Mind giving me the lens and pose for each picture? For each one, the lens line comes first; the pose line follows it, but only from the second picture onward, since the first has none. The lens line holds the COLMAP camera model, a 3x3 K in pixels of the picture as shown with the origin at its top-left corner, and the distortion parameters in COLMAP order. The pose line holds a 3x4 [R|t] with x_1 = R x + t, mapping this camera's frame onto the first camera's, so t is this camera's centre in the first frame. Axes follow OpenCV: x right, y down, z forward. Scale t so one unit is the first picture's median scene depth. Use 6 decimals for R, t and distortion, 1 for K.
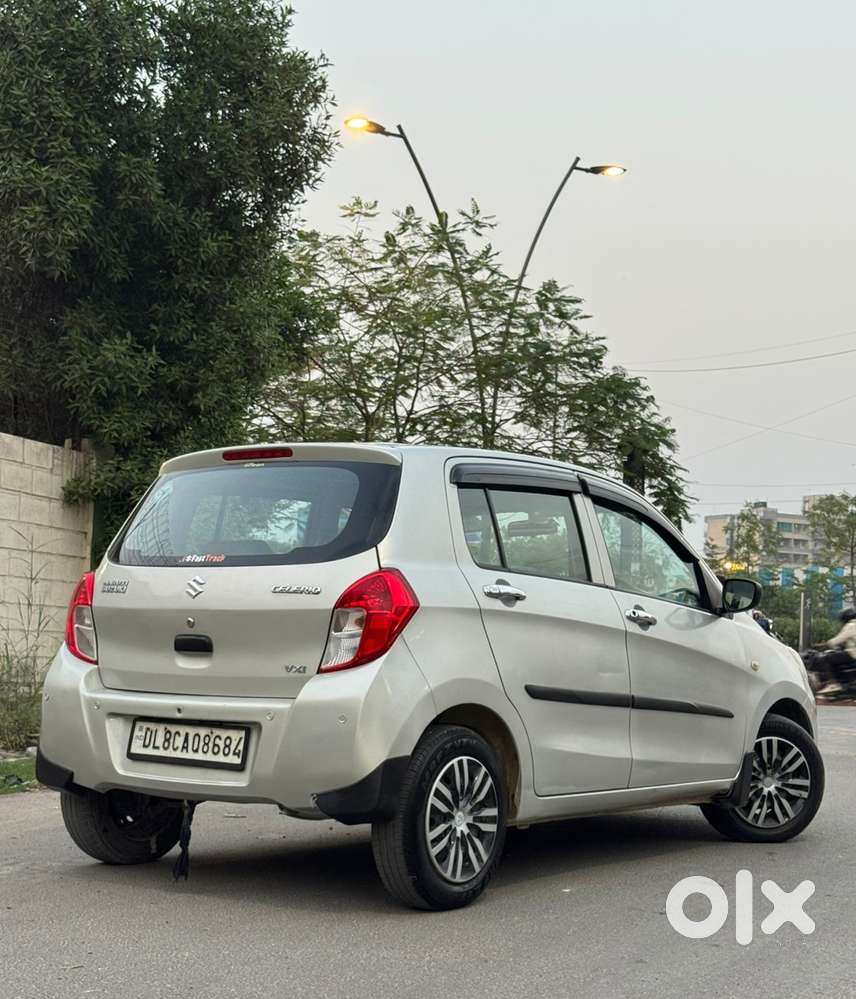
lens RADIAL K [[1573.8, 0, 426.3], [0, 1573.8, 503.8], [0, 0, 1]] dist [0.086784, 0.000000]
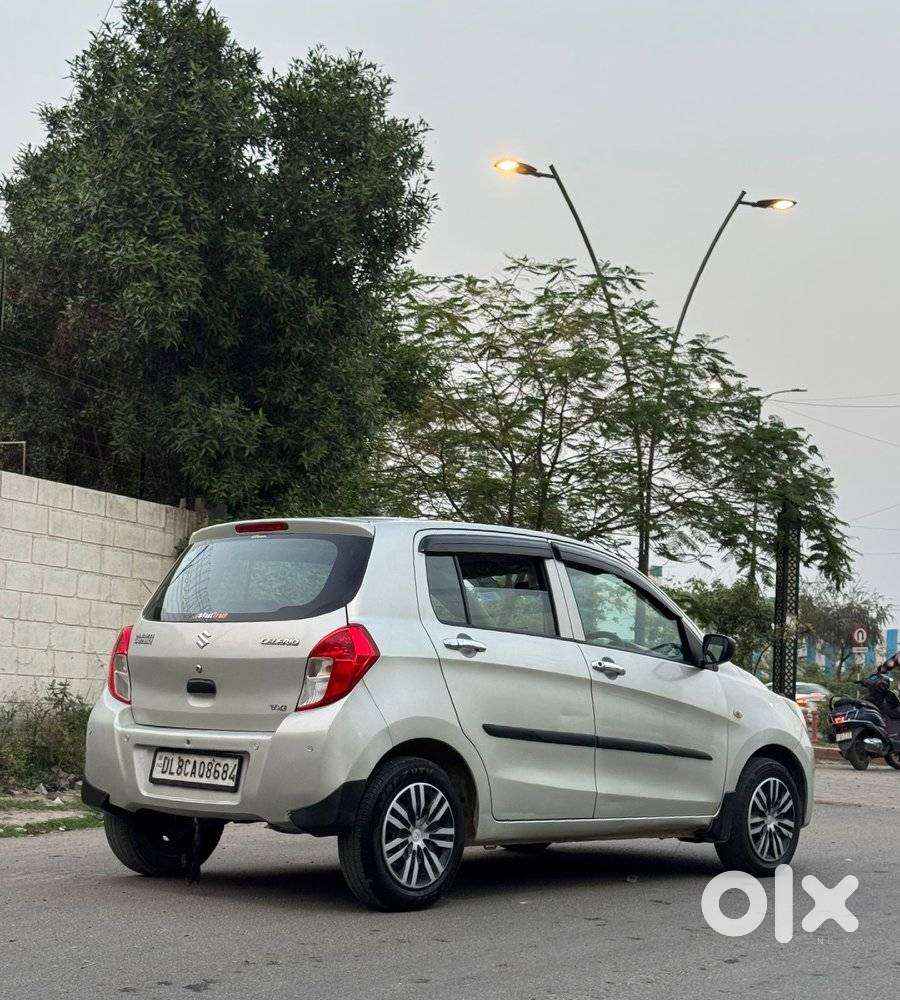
lens RADIAL K [[1708.6, 0, 440.2], [0, 1708.6, 528.5], [0, 0, 1]] dist [0.129210, 0.000000]
pose [[0.993603, -0.003348, -0.112878, 0.171808], [0.001787, 0.999901, -0.013927, -0.012392], [0.112913, 0.013636, 0.993511, -0.263094]]
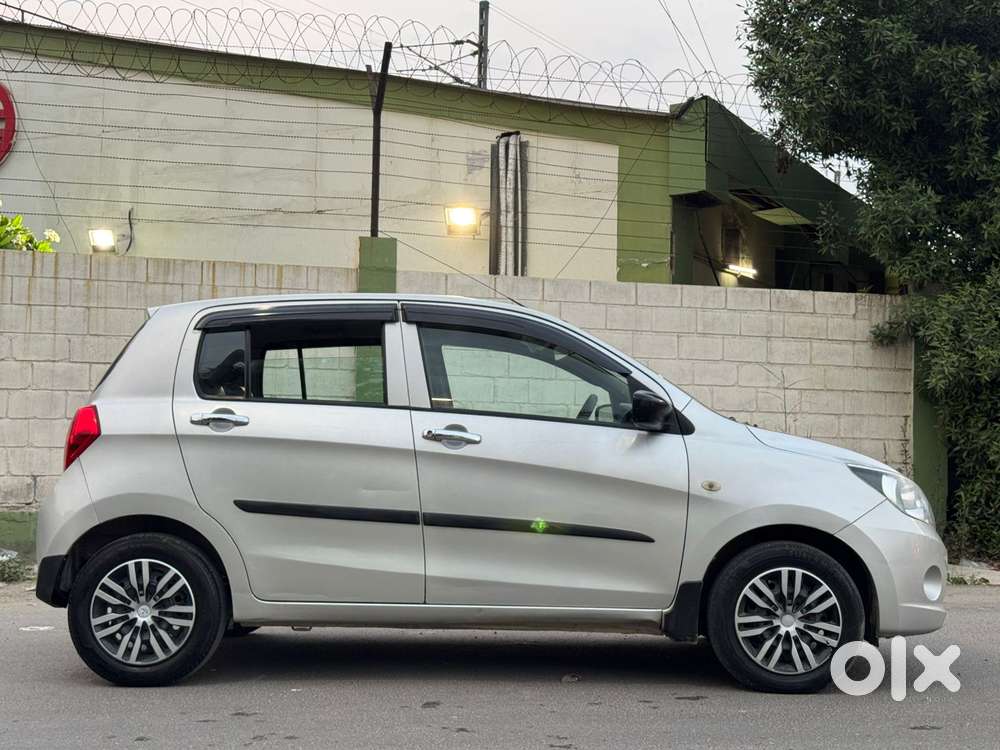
lens RADIAL K [[1365.1, 0, 520.2], [0, 1365.1, 358.8], [0, 0, 1]] dist [0.115372, 0.000000]
pose [[0.579367, -0.074792, -0.811628, 0.971588], [0.075840, 0.996408, -0.037682, 0.065134], [0.811531, -0.039722, 0.582958, 0.584812]]
